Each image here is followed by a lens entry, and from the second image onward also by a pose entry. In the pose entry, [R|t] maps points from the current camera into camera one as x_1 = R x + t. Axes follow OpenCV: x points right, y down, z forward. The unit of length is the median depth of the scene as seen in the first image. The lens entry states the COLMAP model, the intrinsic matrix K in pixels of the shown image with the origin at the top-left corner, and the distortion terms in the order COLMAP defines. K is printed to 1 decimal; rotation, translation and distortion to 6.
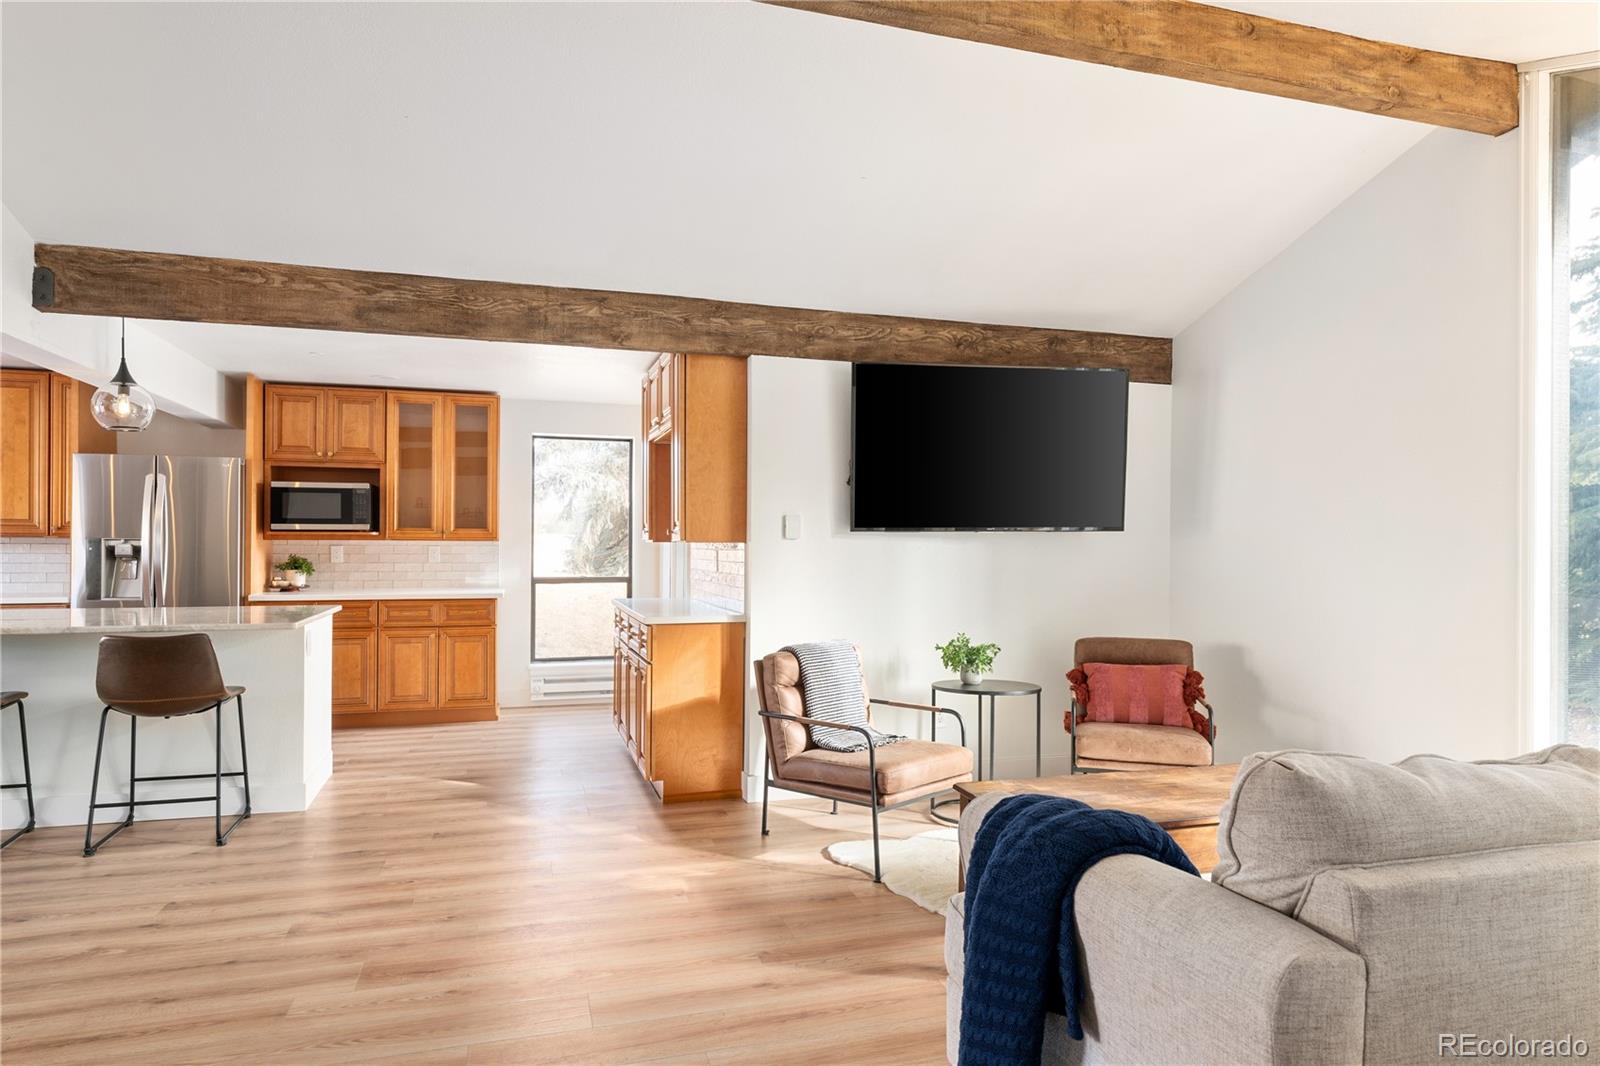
lens RADIAL K [[921.2, 0, 800.1], [0, 921.2, 529.1], [0, 0, 1]] dist [-0.008896, -0.001682]
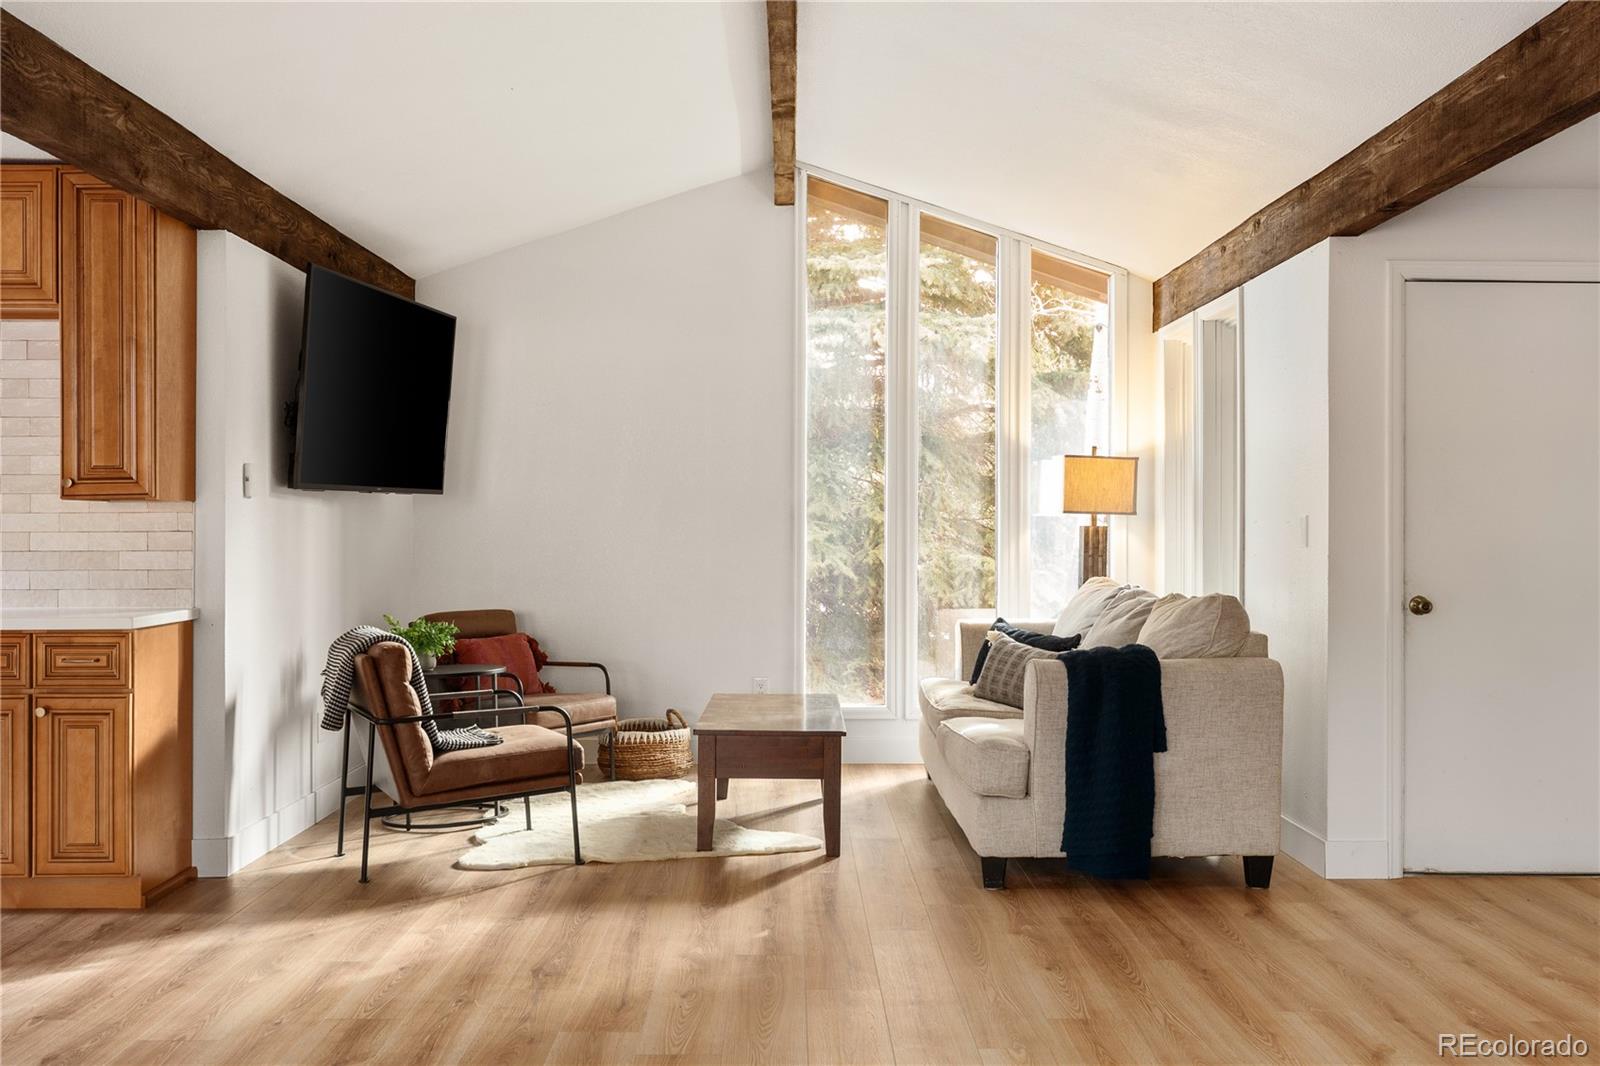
lens RADIAL K [[1441.0, 0, 800.0], [0, 1441.0, 535.7], [0, 0, 1]] dist [-0.038496, -0.001079]
pose [[0.287509, -0.006633, 0.957755, -1.222436], [-0.022509, 0.999653, 0.013681, 0.018970], [-0.957513, -0.025492, 0.287260, 0.354075]]
